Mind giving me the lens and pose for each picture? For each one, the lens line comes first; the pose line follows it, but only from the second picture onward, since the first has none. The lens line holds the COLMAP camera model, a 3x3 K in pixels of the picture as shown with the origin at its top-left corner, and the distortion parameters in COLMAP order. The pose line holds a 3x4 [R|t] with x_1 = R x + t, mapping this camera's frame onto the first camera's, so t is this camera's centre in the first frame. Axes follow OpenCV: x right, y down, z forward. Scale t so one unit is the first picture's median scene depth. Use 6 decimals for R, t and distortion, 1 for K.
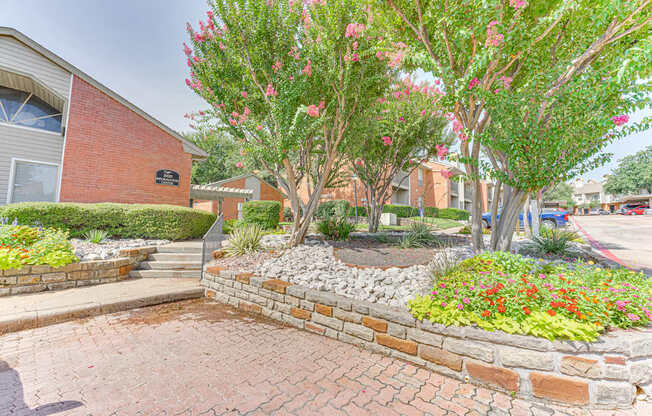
lens RADIAL K [[264.3, 0, 323.9], [0, 264.3, 205.9], [0, 0, 1]] dist [-0.019934, 0.000614]
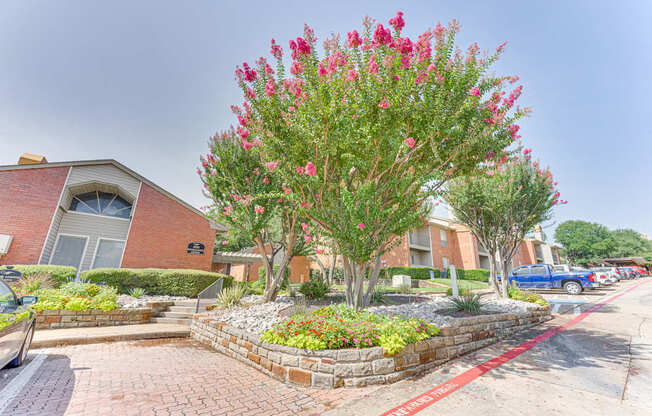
lens RADIAL K [[264.3, 0, 323.9], [0, 264.3, 205.9], [0, 0, 1]] dist [-0.019934, 0.000614]
pose [[0.982831, -0.047821, -0.178205, 0.429889], [0.006437, 0.974128, -0.225903, -0.017716], [0.184398, 0.220878, 0.957711, -0.304526]]
